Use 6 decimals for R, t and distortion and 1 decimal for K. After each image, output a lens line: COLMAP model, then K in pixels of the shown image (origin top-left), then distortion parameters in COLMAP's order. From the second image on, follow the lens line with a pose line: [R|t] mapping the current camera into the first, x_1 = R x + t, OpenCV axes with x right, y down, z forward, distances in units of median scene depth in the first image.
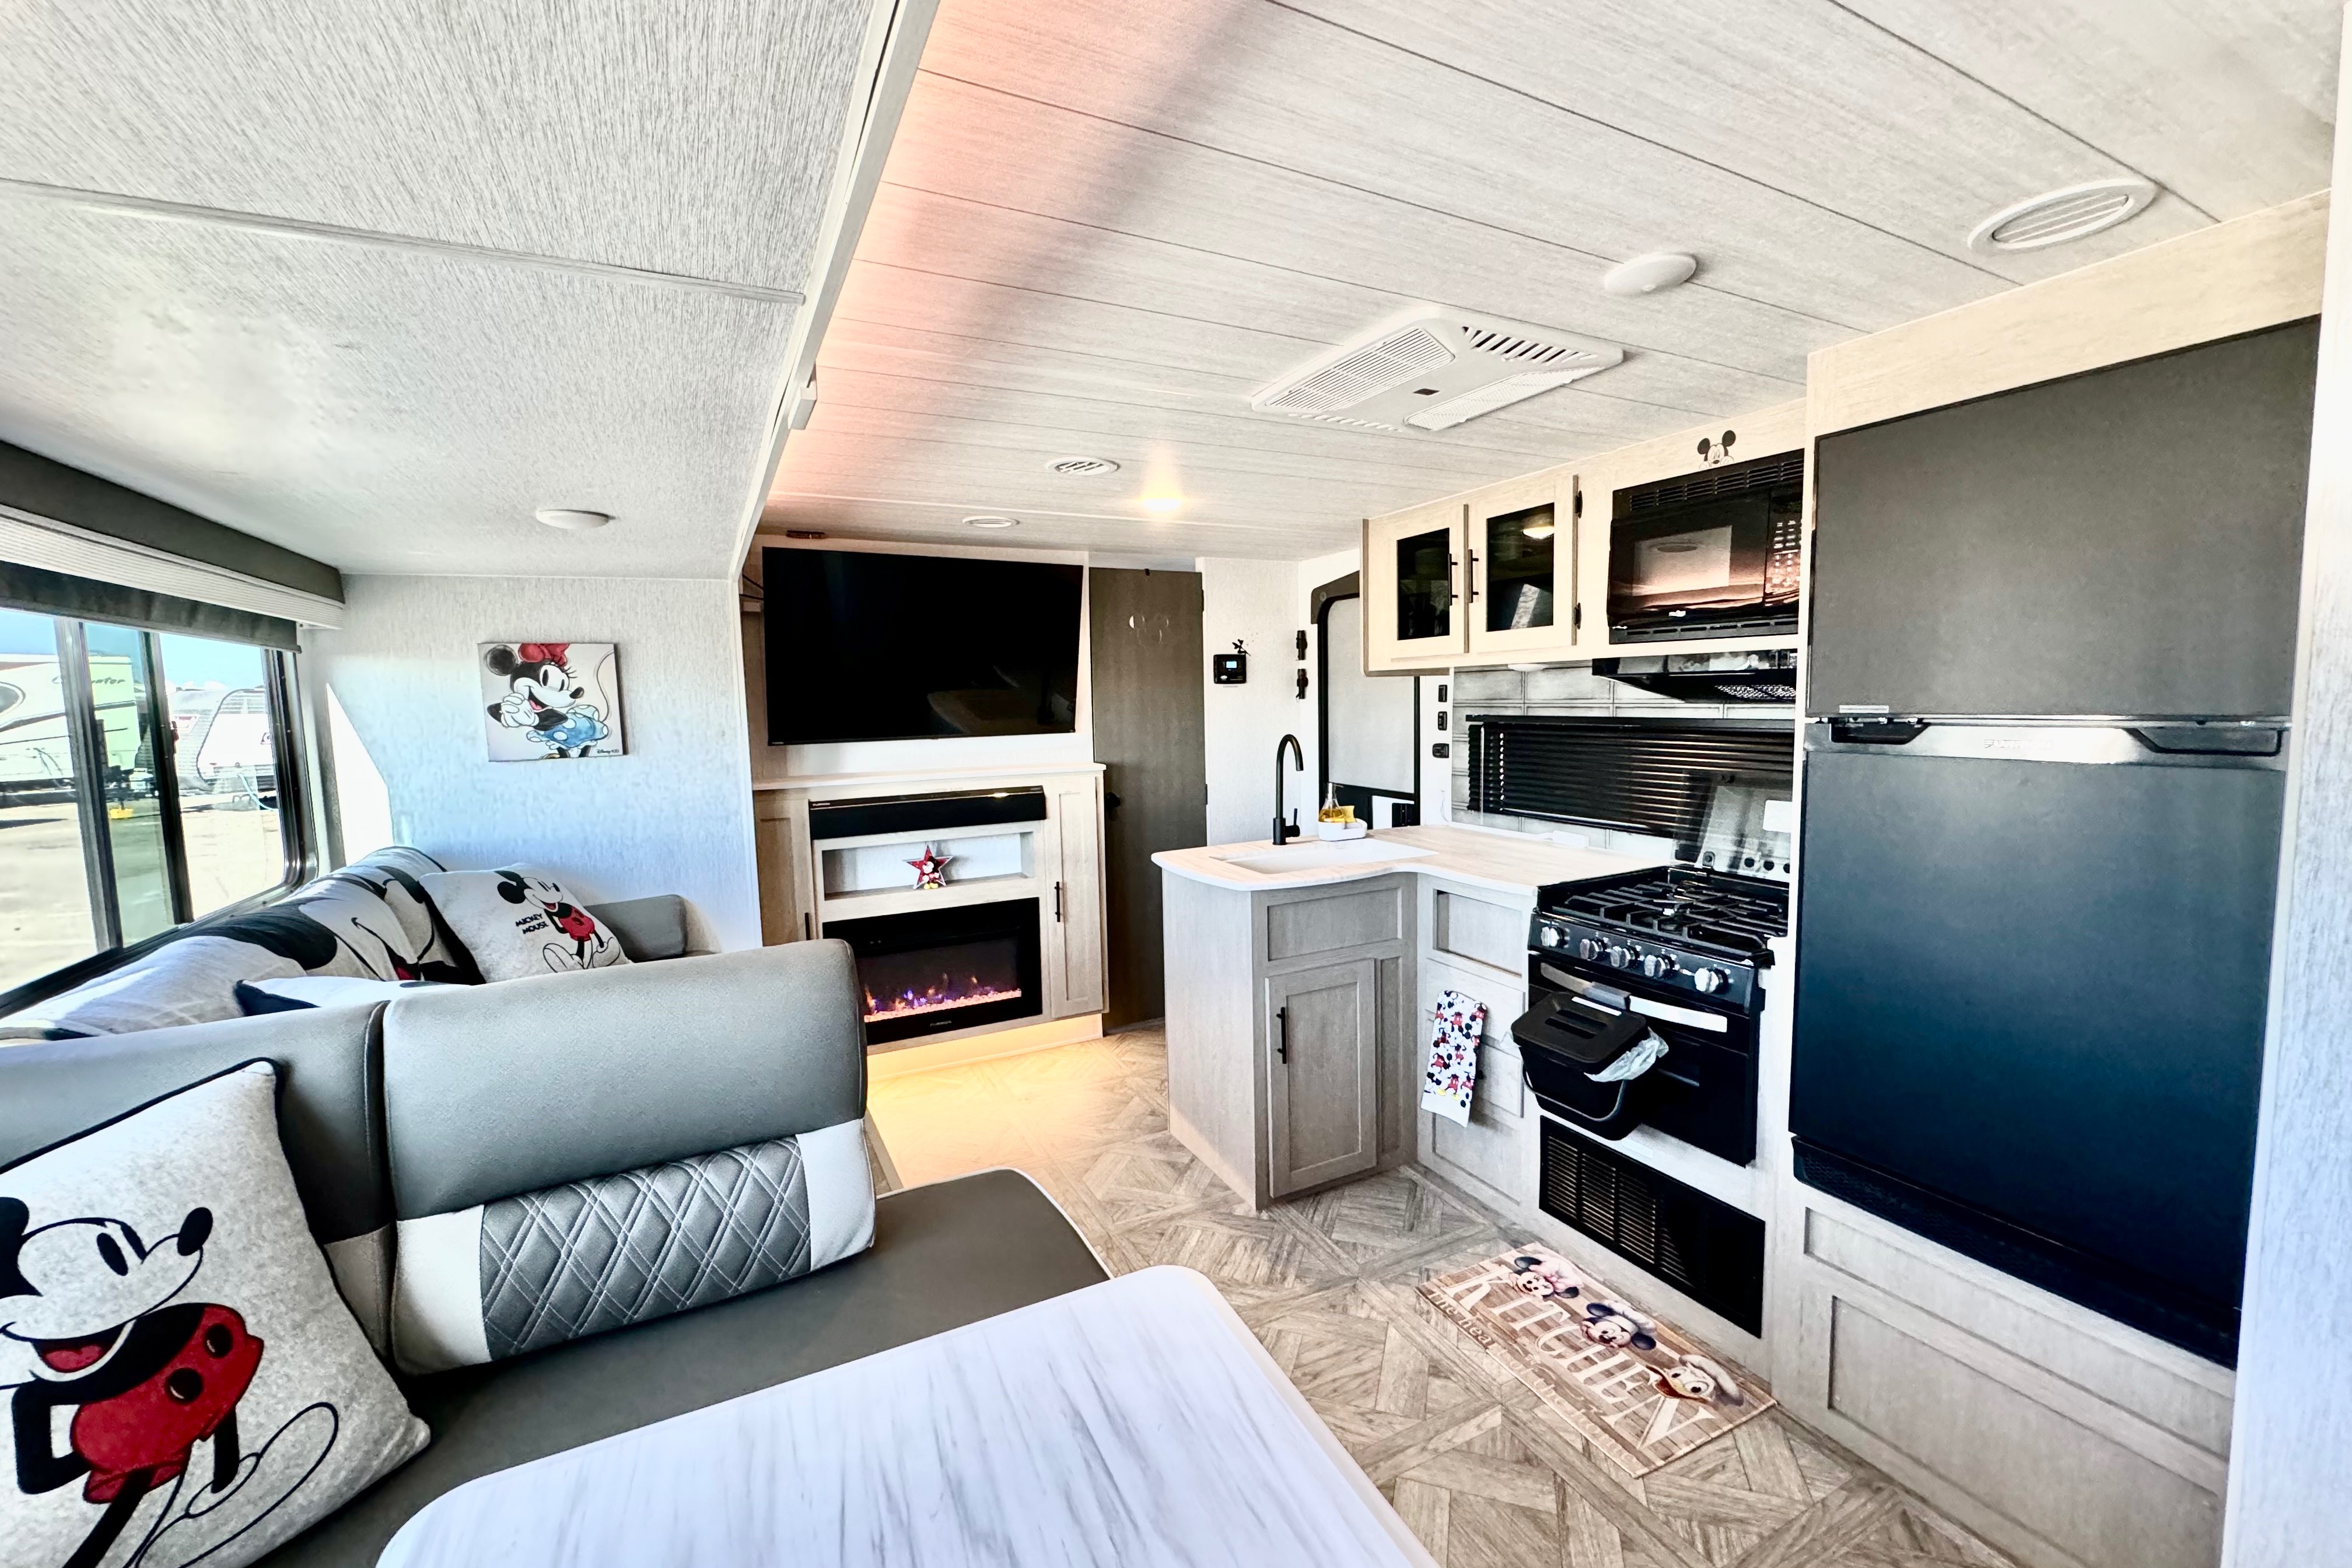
lens RADIAL K [[932.9, 0, 1173.4], [0, 932.9, 780.3], [0, 0, 1]] dist [0.000427, 0.000181]
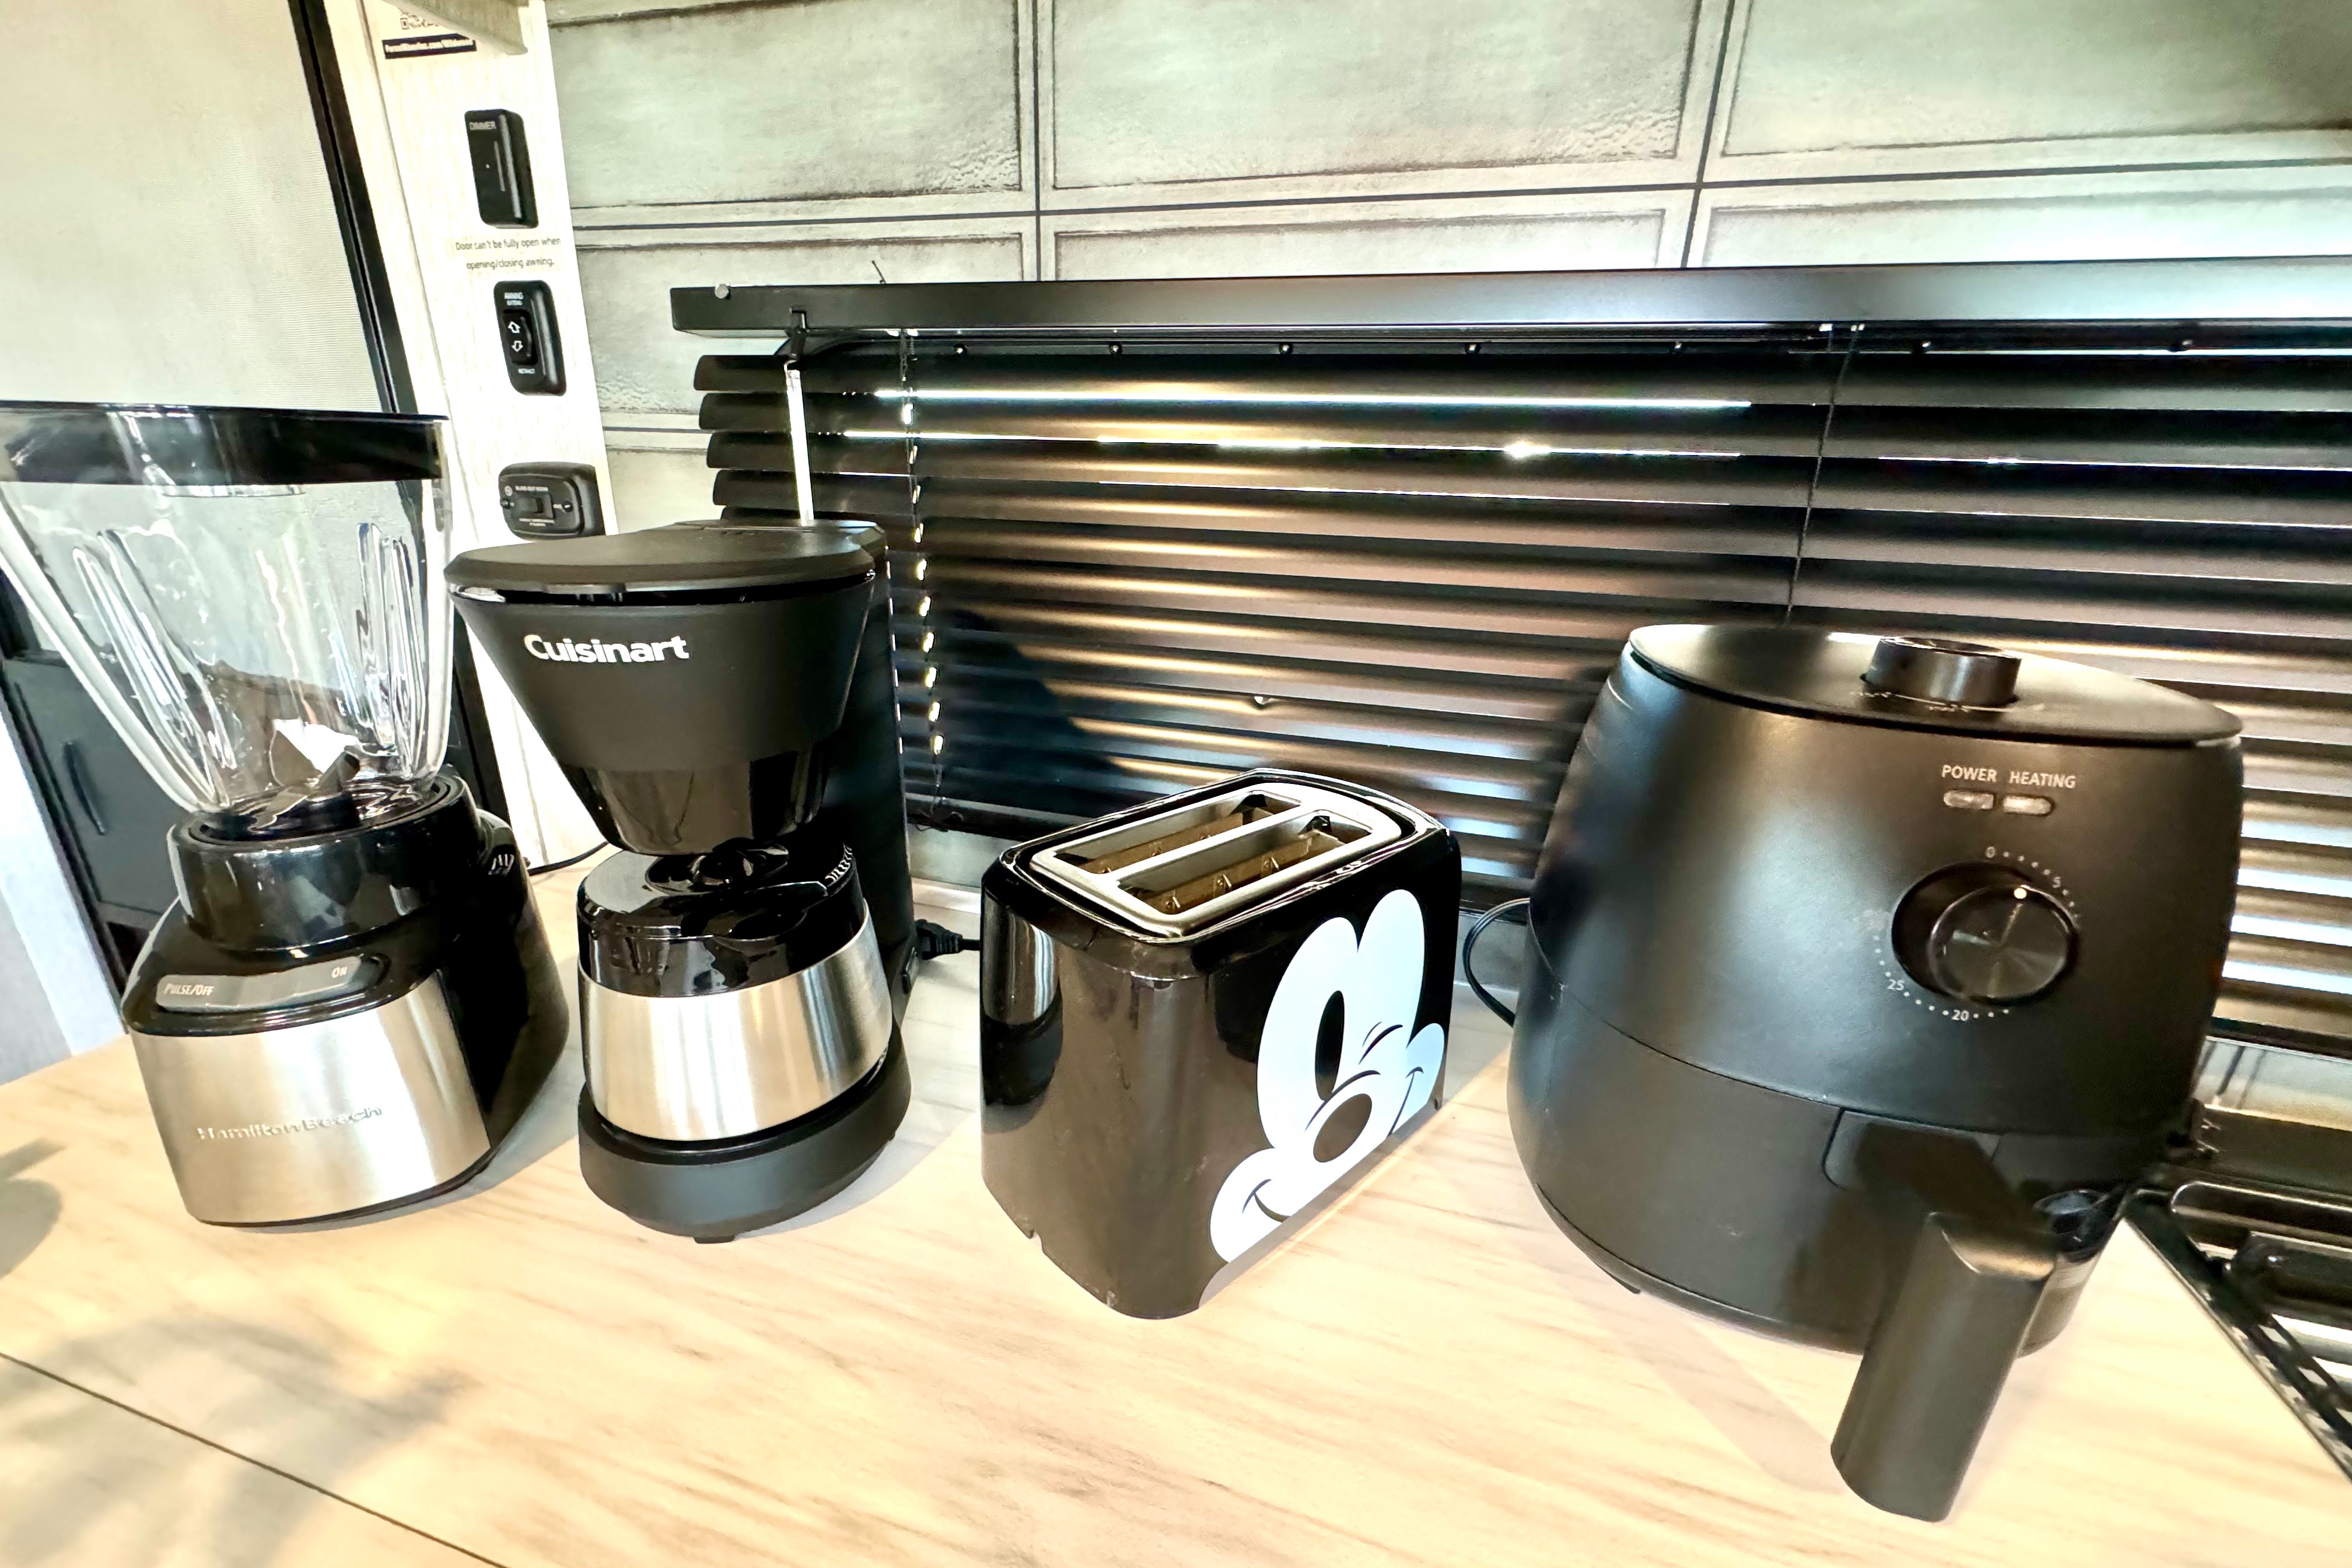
lens RADIAL K [[935.0, 0, 1173.6], [0, 935.0, 778.5], [0, 0, 1]] dist [0.001326, -0.000732]
pose [[0.680185, -0.201170, 0.704896, 0.303196], [0.025525, 0.967523, 0.251492, -0.029693], [-0.732596, -0.153069, 0.663229, 1.029117]]
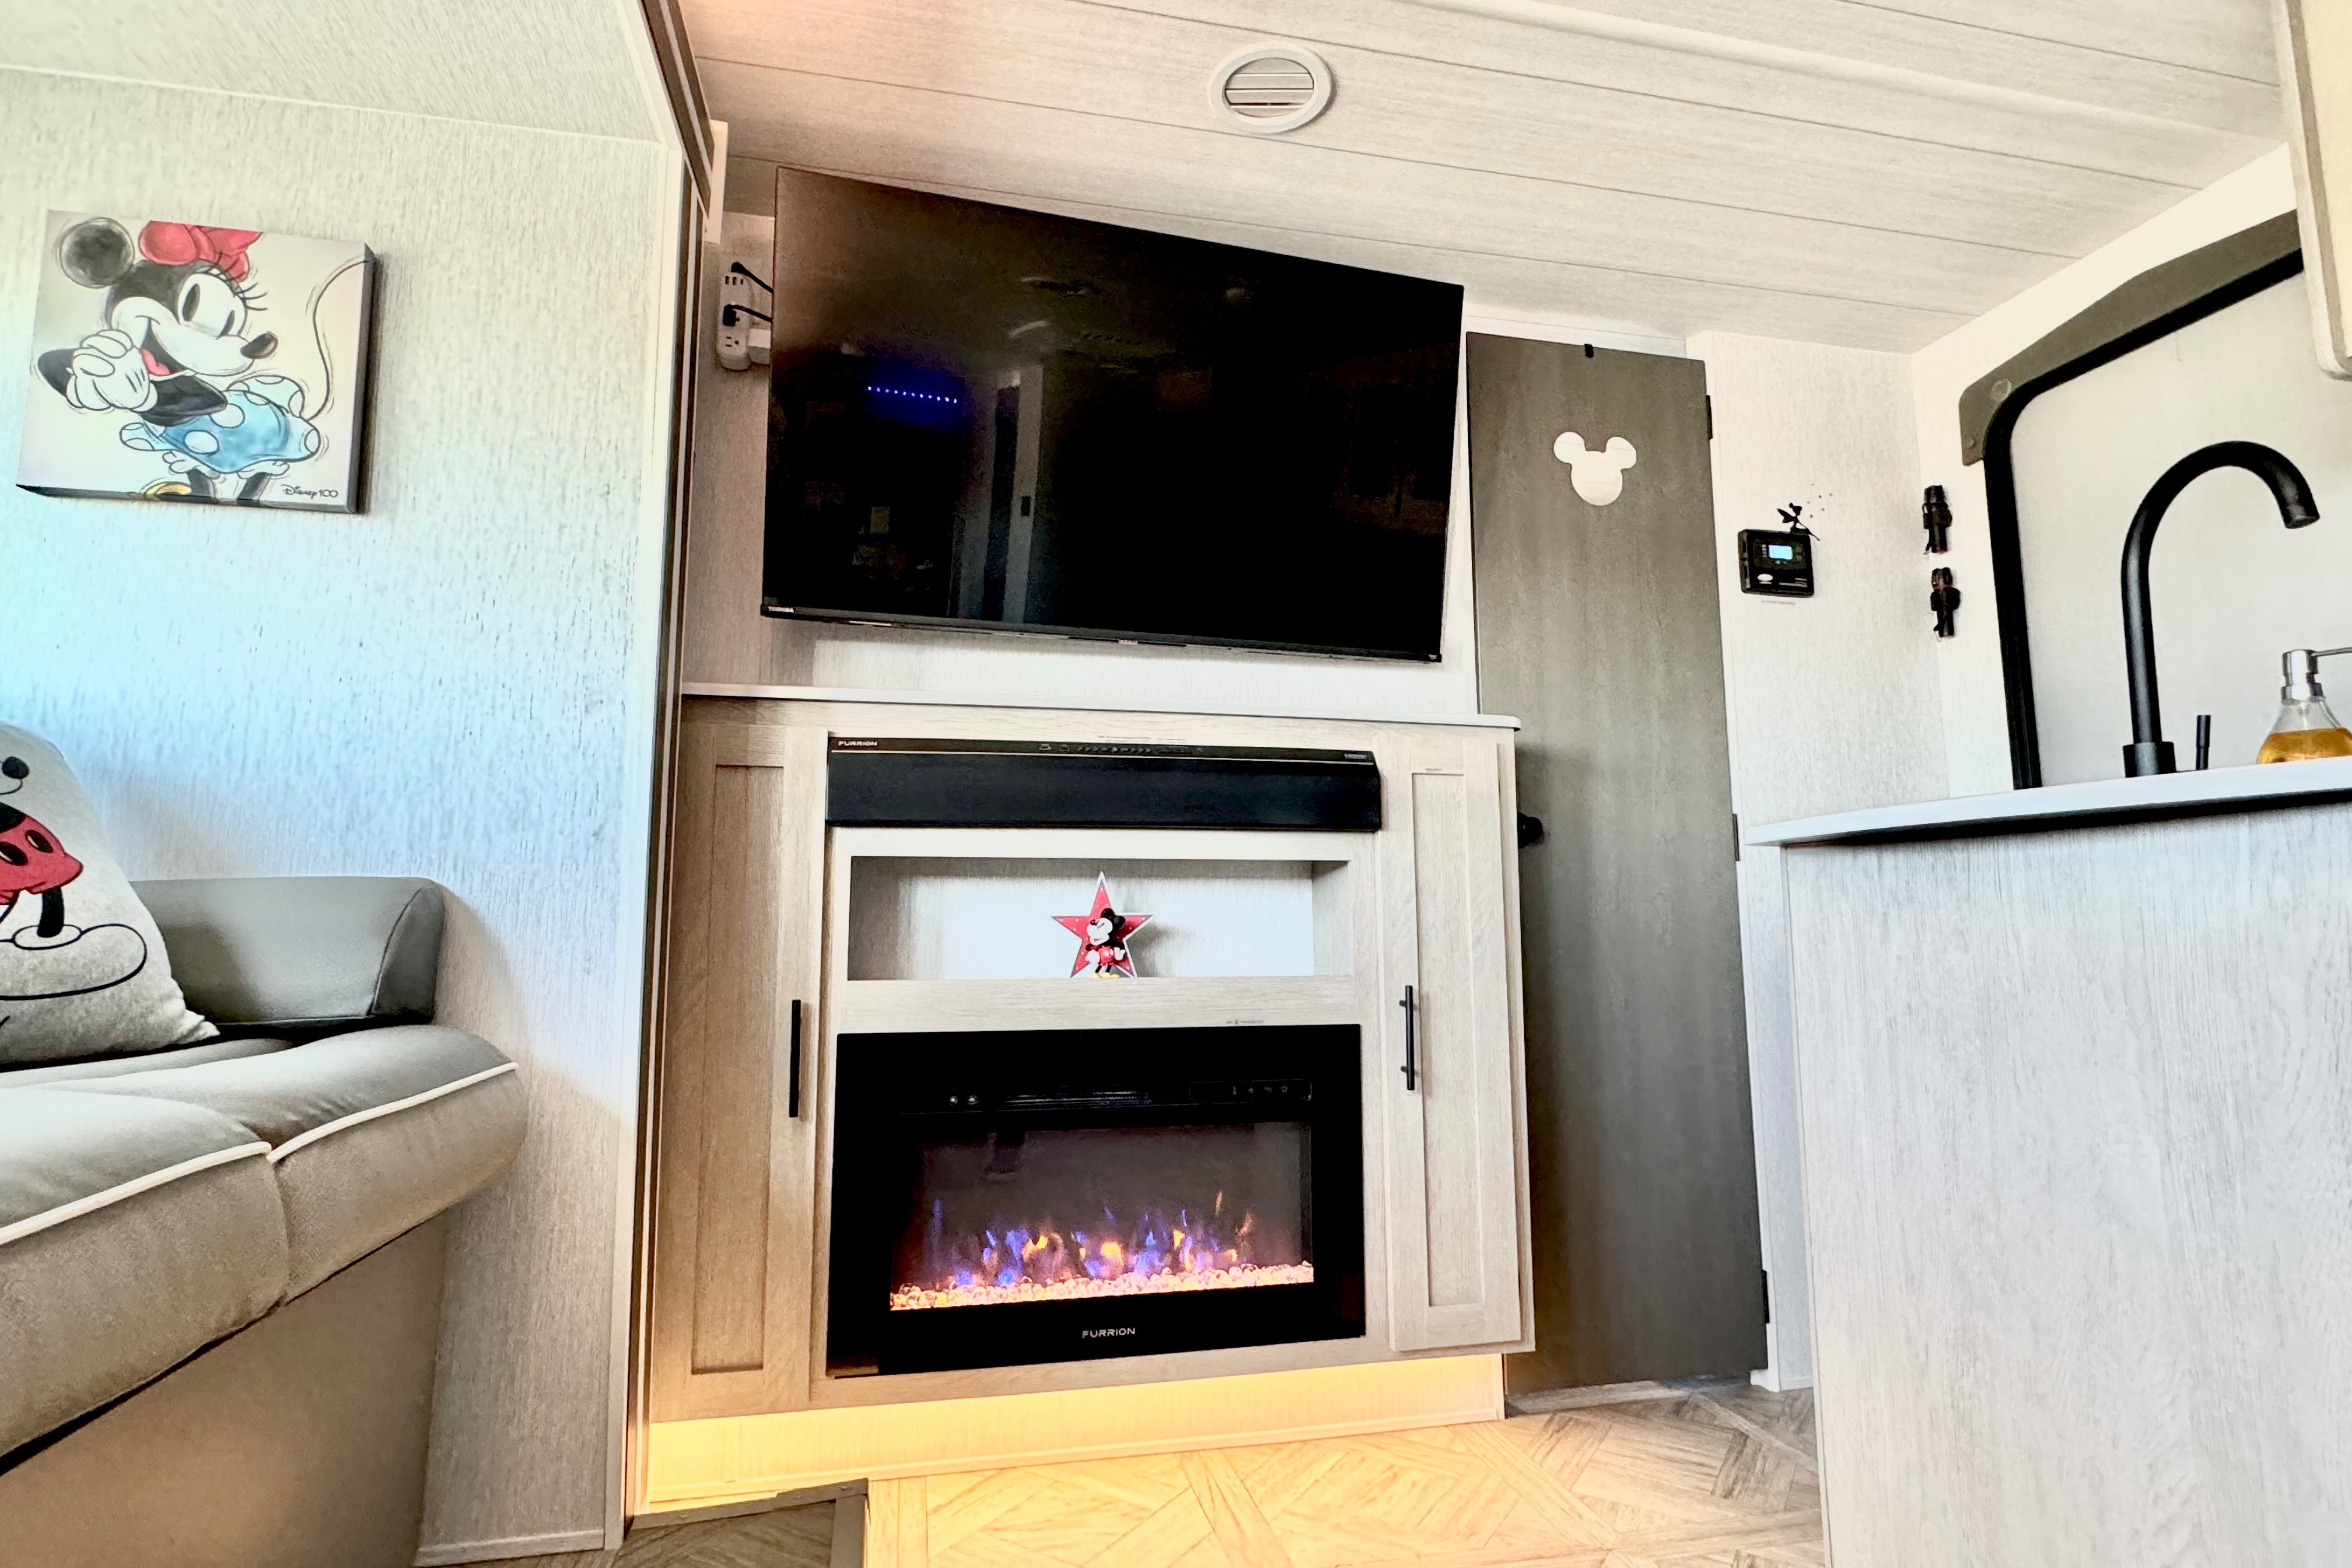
lens RADIAL K [[1170.9, 0, 1166.5], [0, 1170.9, 787.8], [0, 0, 1]] dist [-0.001775, 0.000239]
pose [[0.967830, -0.013316, -0.251254, -0.132786], [-0.040354, 0.977456, -0.207248, 0.183601], [0.248349, 0.210720, 0.945473, 0.658230]]
